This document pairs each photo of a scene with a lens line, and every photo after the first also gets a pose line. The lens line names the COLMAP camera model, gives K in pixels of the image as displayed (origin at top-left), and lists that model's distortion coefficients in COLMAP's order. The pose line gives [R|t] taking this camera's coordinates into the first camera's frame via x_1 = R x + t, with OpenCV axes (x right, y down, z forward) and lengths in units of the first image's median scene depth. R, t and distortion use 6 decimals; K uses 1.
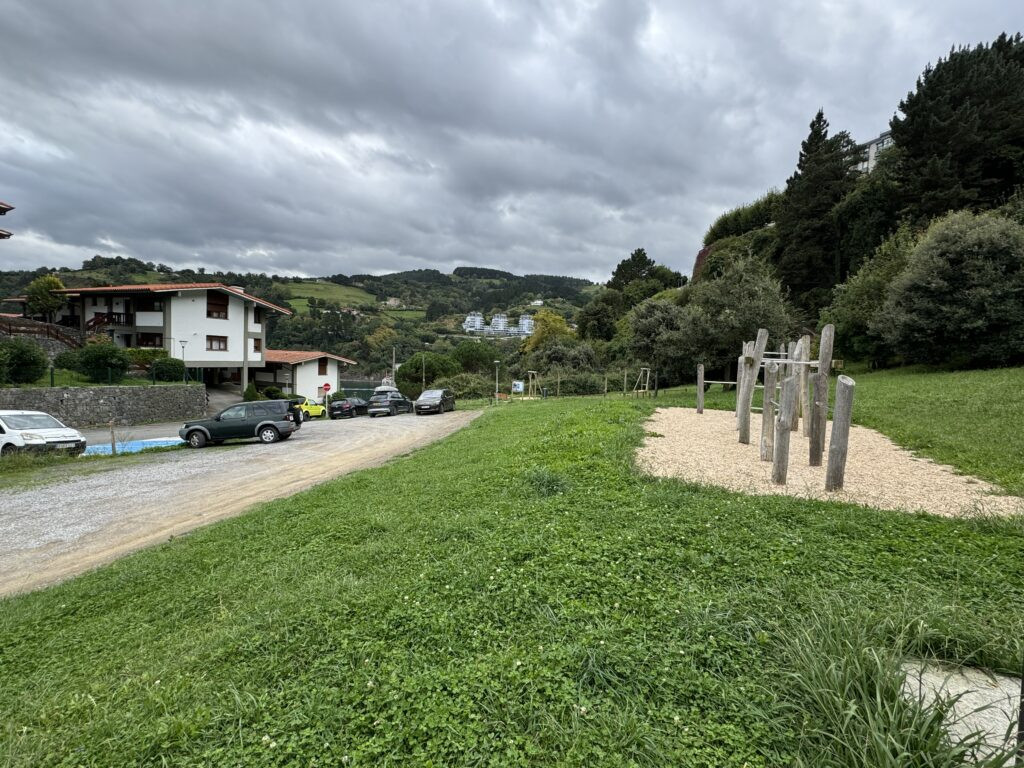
lens RADIAL K [[453.6, 0, 510.4], [0, 453.6, 384.6], [0, 0, 1]] dist [-0.001750, -0.000107]
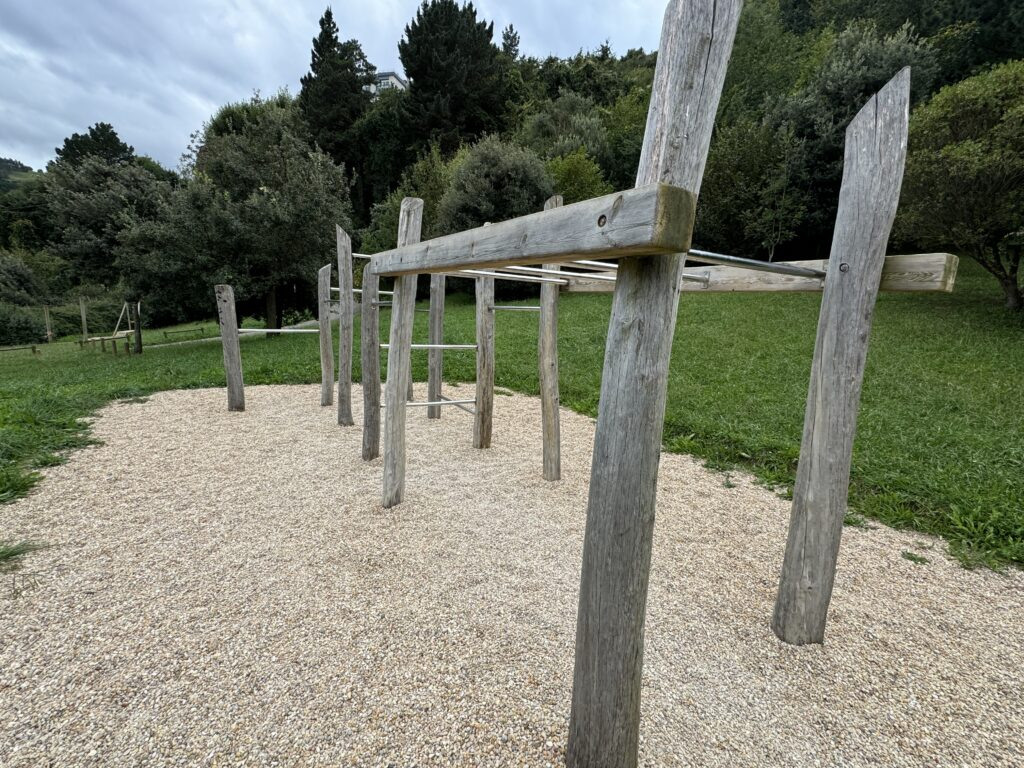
lens RADIAL K [[453.6, 0, 510.4], [0, 453.6, 384.6], [0, 0, 1]] dist [-0.001750, -0.000107]
pose [[0.575135, -0.148152, 0.804531, 0.115950], [0.024544, 0.986147, 0.164050, -0.009177], [-0.817690, -0.074604, 0.570804, 0.280613]]
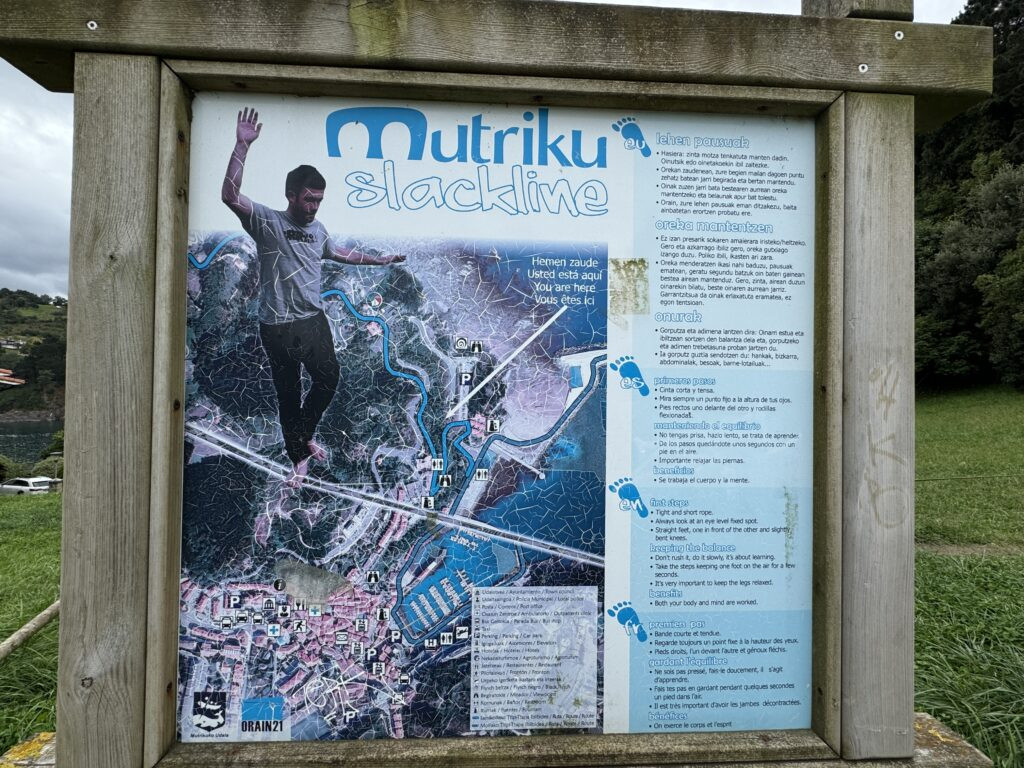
lens RADIAL K [[453.6, 0, 509.1], [0, 453.6, 385.1], [0, 0, 1]] dist [-0.001157, -0.000414]
pose [[0.994331, -0.031153, 0.101663, 0.020381], [0.038529, 0.996702, -0.071421, 0.003540], [-0.099102, 0.074933, 0.992252, 1.187772]]
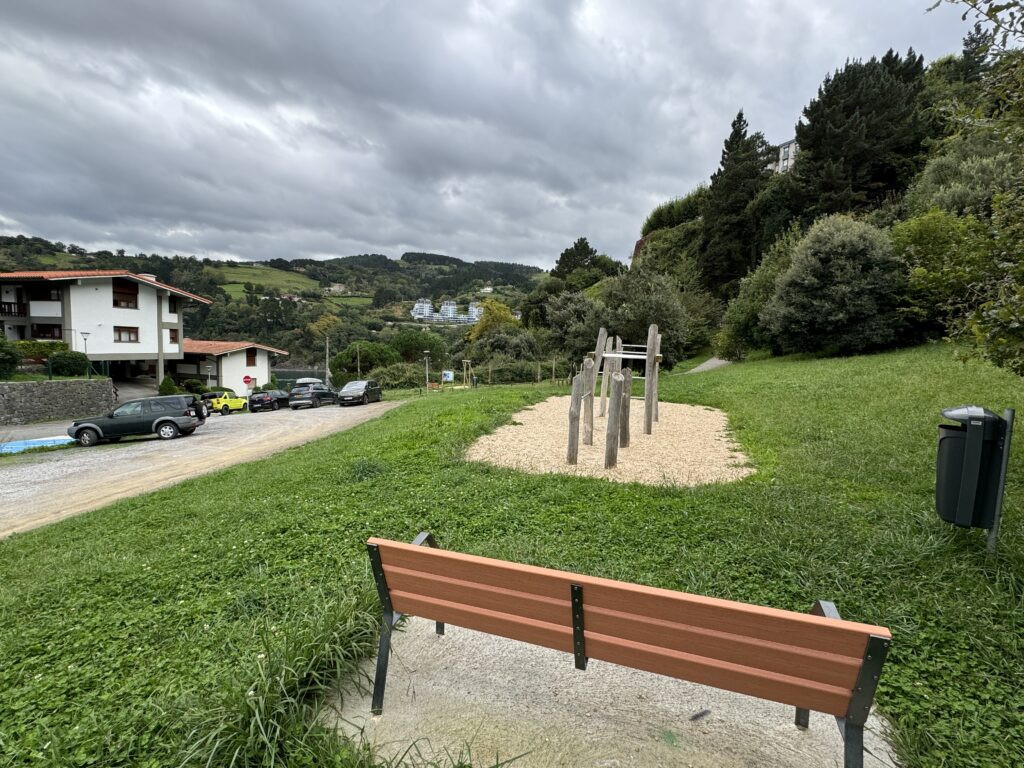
lens RADIAL K [[453.6, 0, 510.4], [0, 453.6, 384.6], [0, 0, 1]] dist [-0.001750, -0.000107]
pose [[0.994426, -0.015724, 0.104254, 0.059951], [0.012791, 0.999505, 0.028745, -0.004857], [-0.104654, -0.027251, 0.994135, -0.031329]]
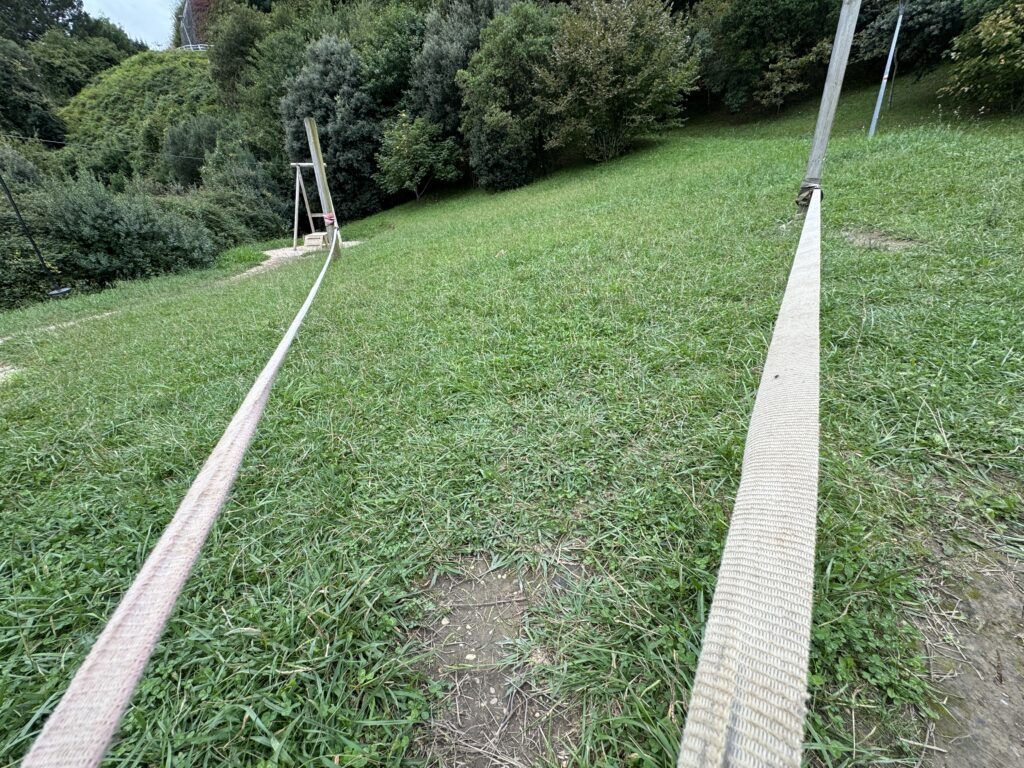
lens RADIAL K [[407.9, 0, 511.6], [0, 407.9, 383.6], [0, 0, 1]] dist [-0.001999, 0.000147]
pose [[0.503966, -0.390031, 0.770645, 0.144526], [0.108719, 0.913785, 0.391378, 0.022333], [-0.856854, -0.113458, 0.502920, 1.318555]]
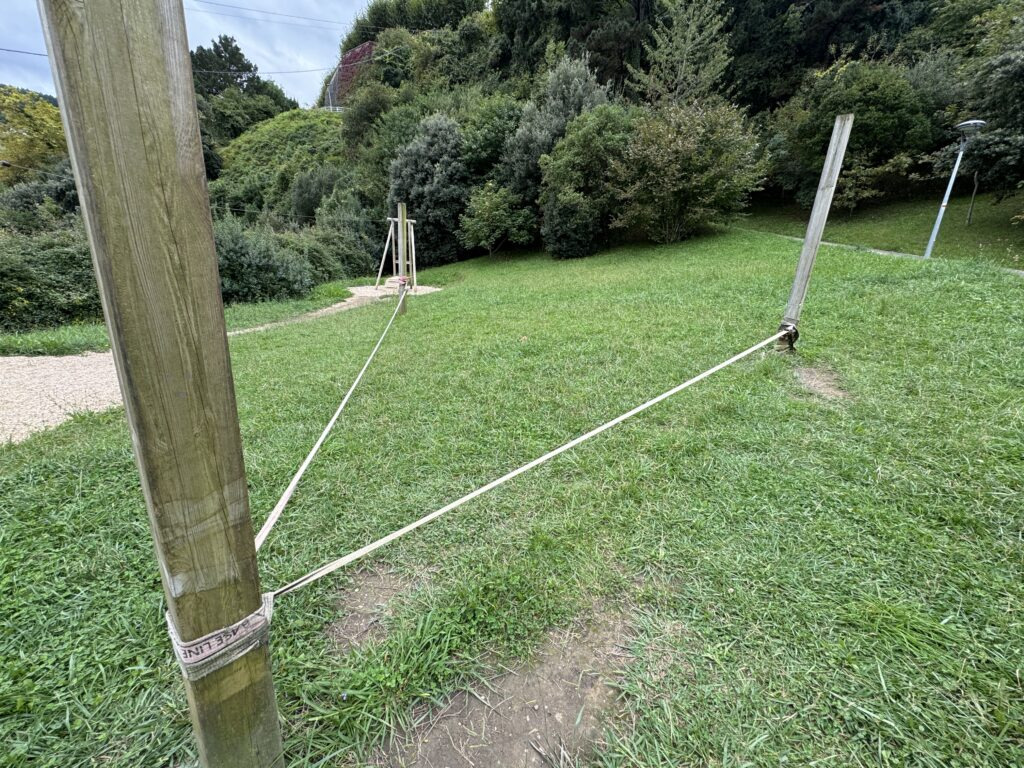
lens RADIAL K [[407.9, 0, 511.6], [0, 407.9, 383.6], [0, 0, 1]] dist [-0.001999, 0.000147]
pose [[0.648234, -0.215297, 0.730370, 0.135764], [0.001986, 0.959669, 0.281126, 0.003498], [-0.761439, -0.180785, 0.622517, 1.287951]]
